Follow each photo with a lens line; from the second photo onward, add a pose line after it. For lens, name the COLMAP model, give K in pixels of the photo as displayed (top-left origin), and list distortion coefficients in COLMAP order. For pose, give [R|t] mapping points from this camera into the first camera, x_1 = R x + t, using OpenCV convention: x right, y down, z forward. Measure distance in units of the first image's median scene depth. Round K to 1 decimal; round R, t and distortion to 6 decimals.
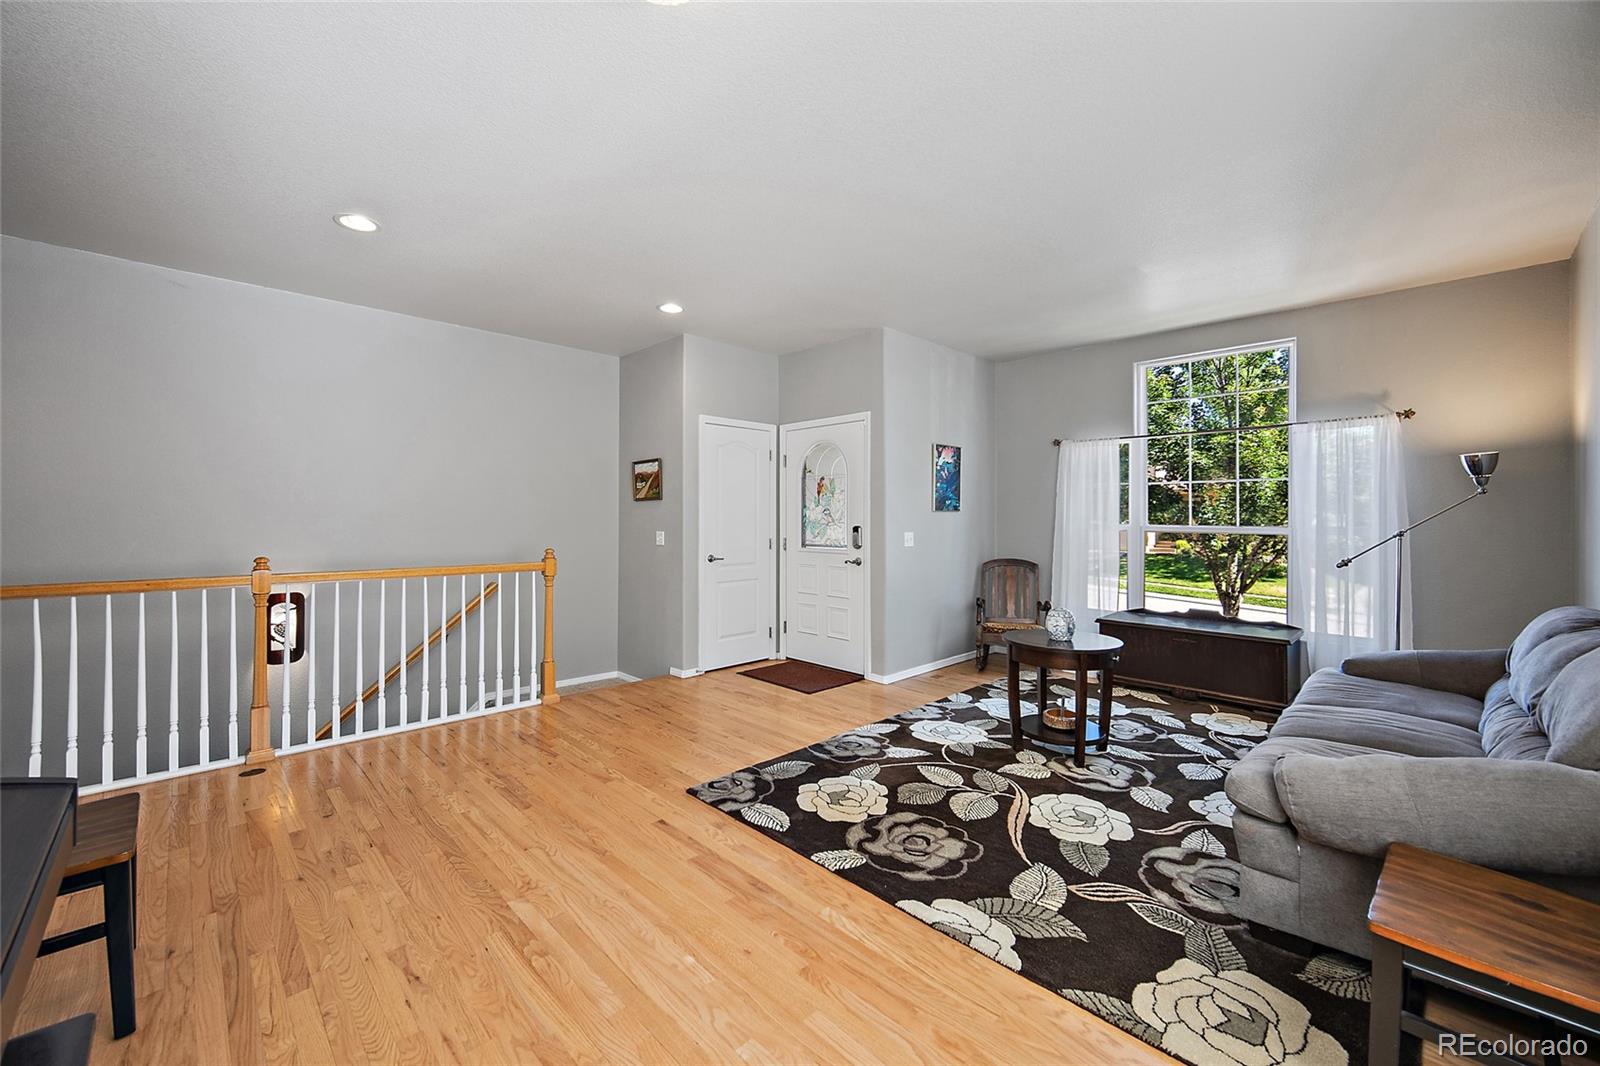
lens RADIAL K [[630.0, 0, 804.3], [0, 630.0, 524.9], [0, 0, 1]] dist [-0.003303, 0.000984]
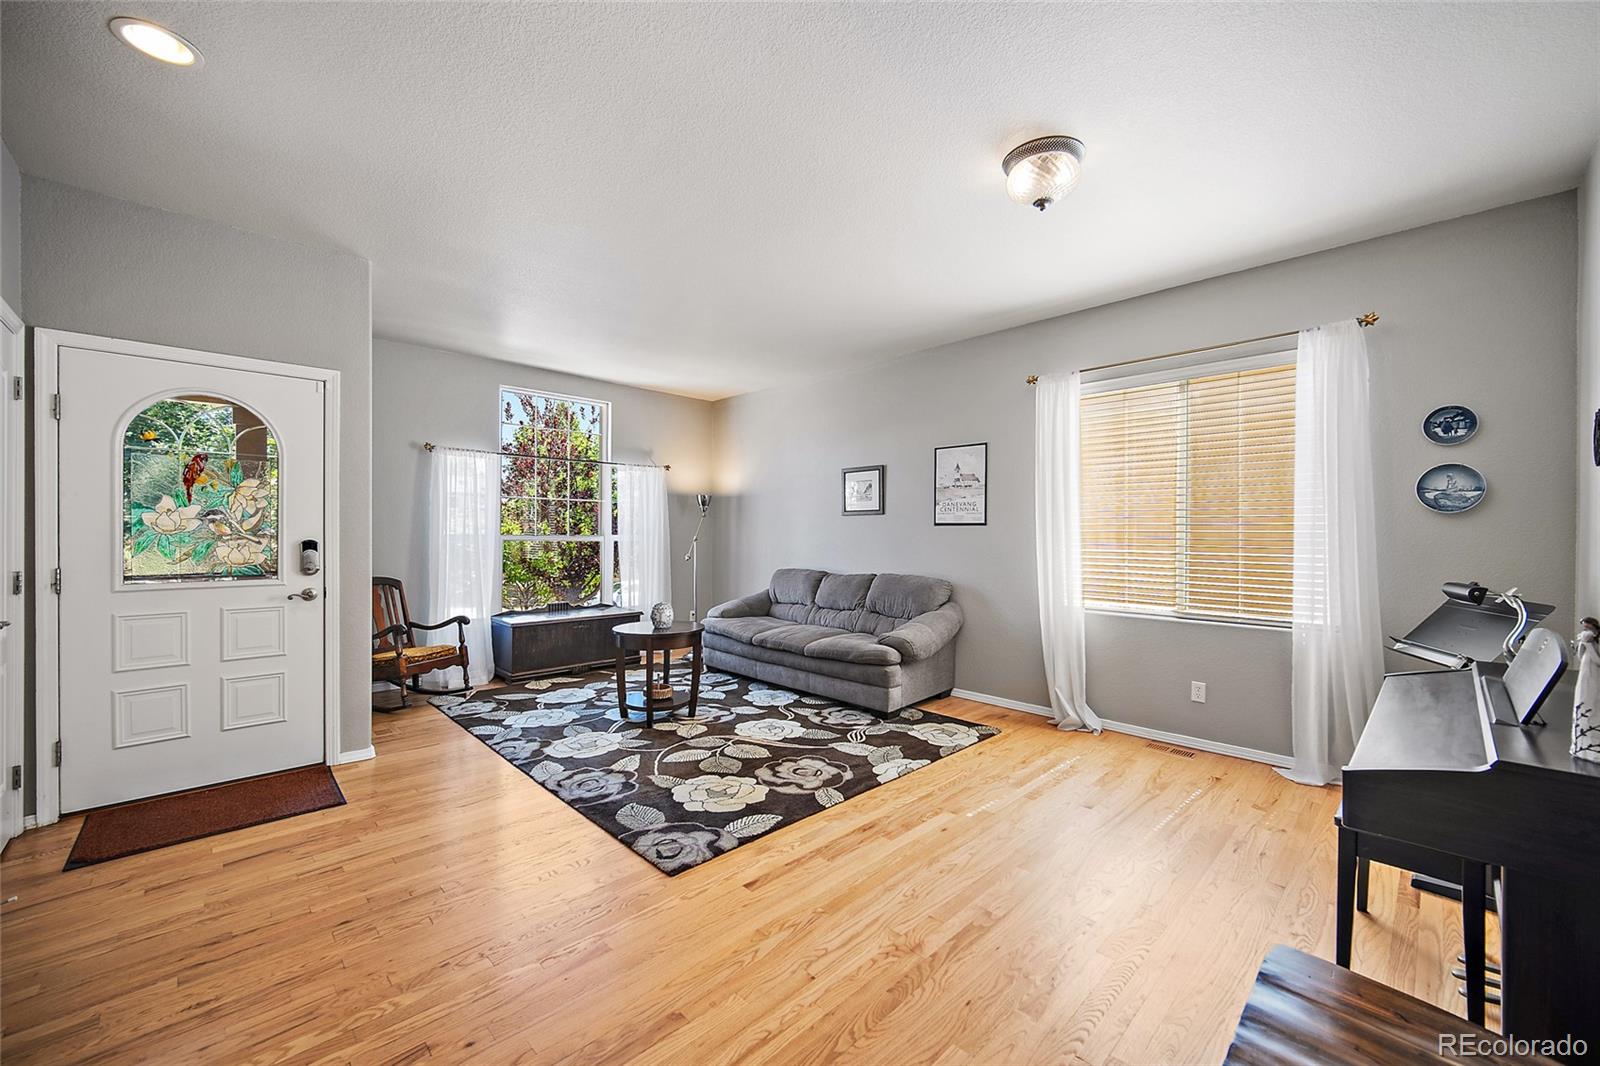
lens RADIAL K [[630.0, 0, 804.3], [0, 630.0, 528.1], [0, 0, 1]] dist [-0.003303, 0.000984]
pose [[0.010116, 0.002434, 0.999946, -0.974158], [0.007026, 0.999972, -0.002506, -0.008736], [-0.999924, 0.007051, 0.010099, 0.822497]]
